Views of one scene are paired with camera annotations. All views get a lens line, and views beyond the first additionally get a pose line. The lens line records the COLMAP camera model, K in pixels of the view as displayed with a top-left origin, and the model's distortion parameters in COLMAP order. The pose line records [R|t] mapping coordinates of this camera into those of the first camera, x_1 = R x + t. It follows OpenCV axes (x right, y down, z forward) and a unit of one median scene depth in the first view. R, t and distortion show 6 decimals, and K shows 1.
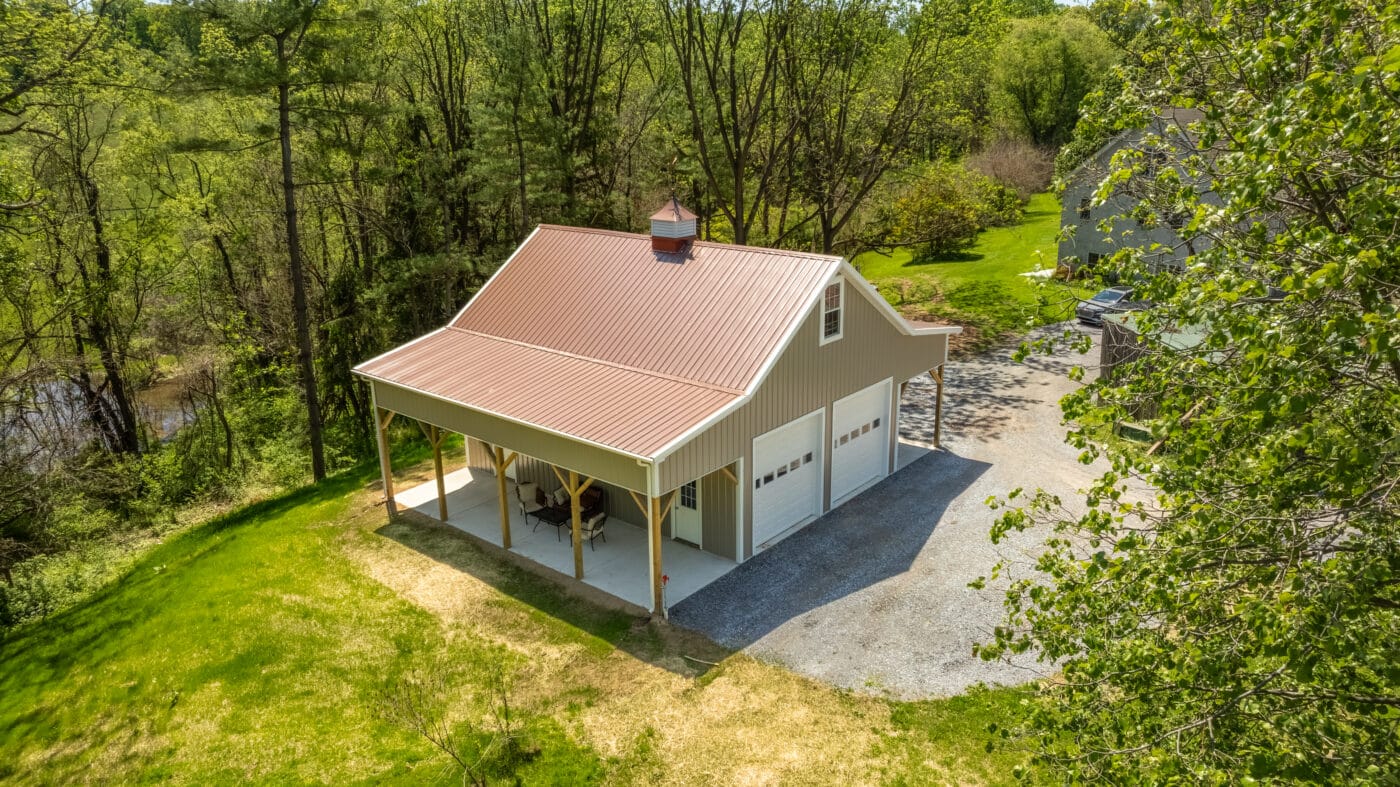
lens RADIAL K [[1004.8, 0, 695.6], [0, 1004.8, 390.6], [0, 0, 1]] dist [-0.015781, -0.002788]
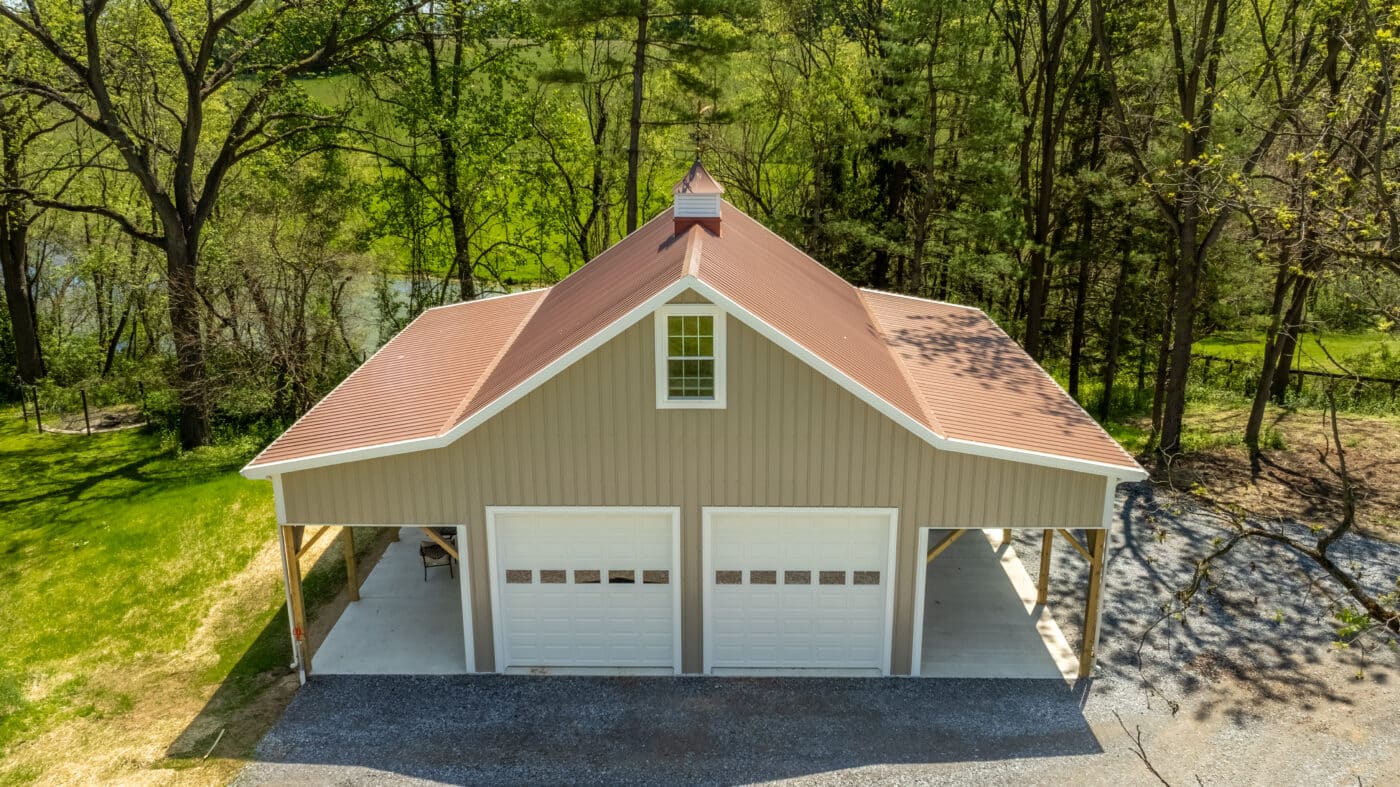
lens RADIAL K [[1071.2, 0, 691.9], [0, 1071.2, 345.8], [0, 0, 1]] dist [-0.021331, 0.001975]
pose [[0.630505, 0.219525, -0.744494, 0.633712], [-0.239887, 0.967325, 0.082072, -0.143681], [0.738185, 0.126848, 0.662565, 0.581140]]
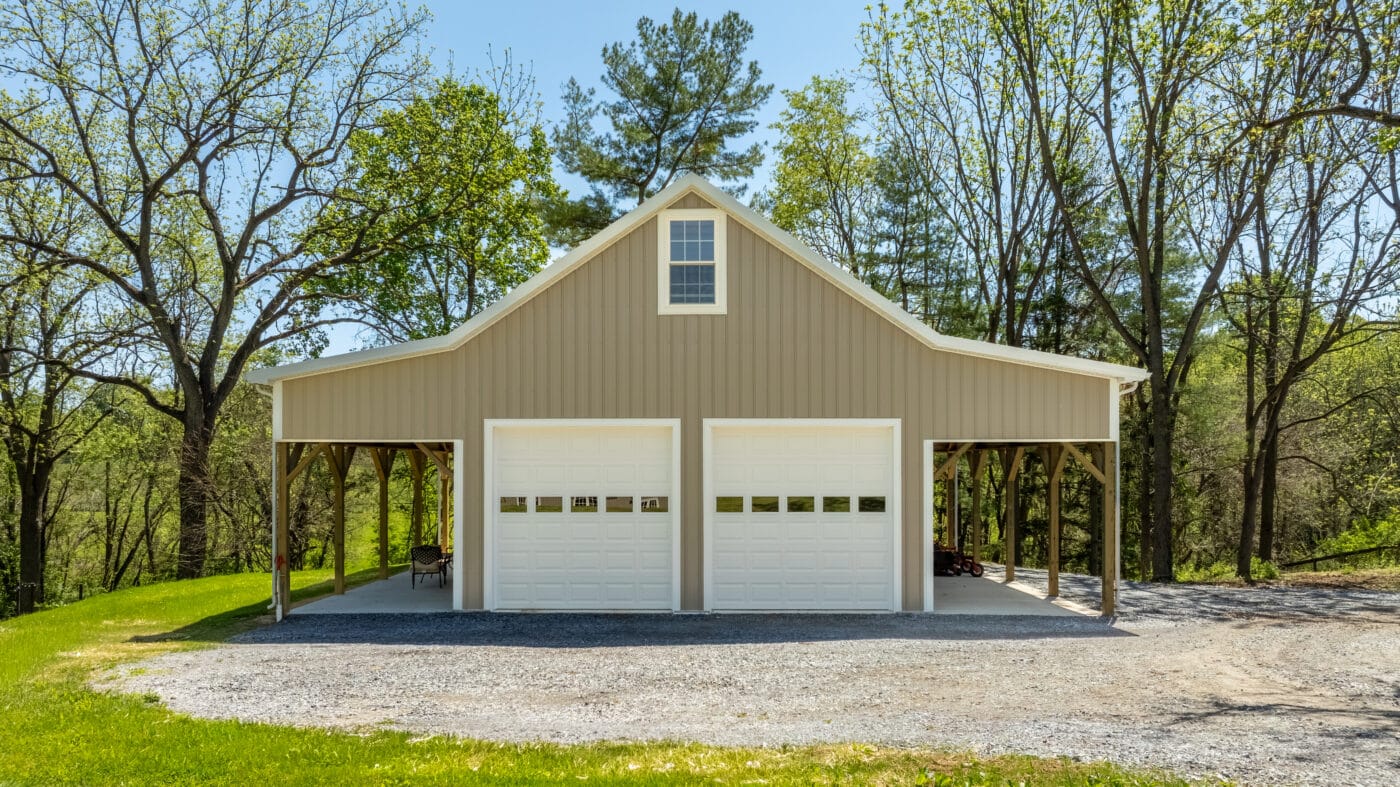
lens RADIAL K [[1004.8, 0, 662.4], [0, 1004.8, 477.4], [0, 0, 1]] dist [-0.015781, -0.002788]
pose [[0.625302, 0.006347, -0.780357, 0.632130], [-0.246136, 0.950530, -0.189499, 0.177017], [0.740550, 0.310568, 0.595930, 0.666587]]
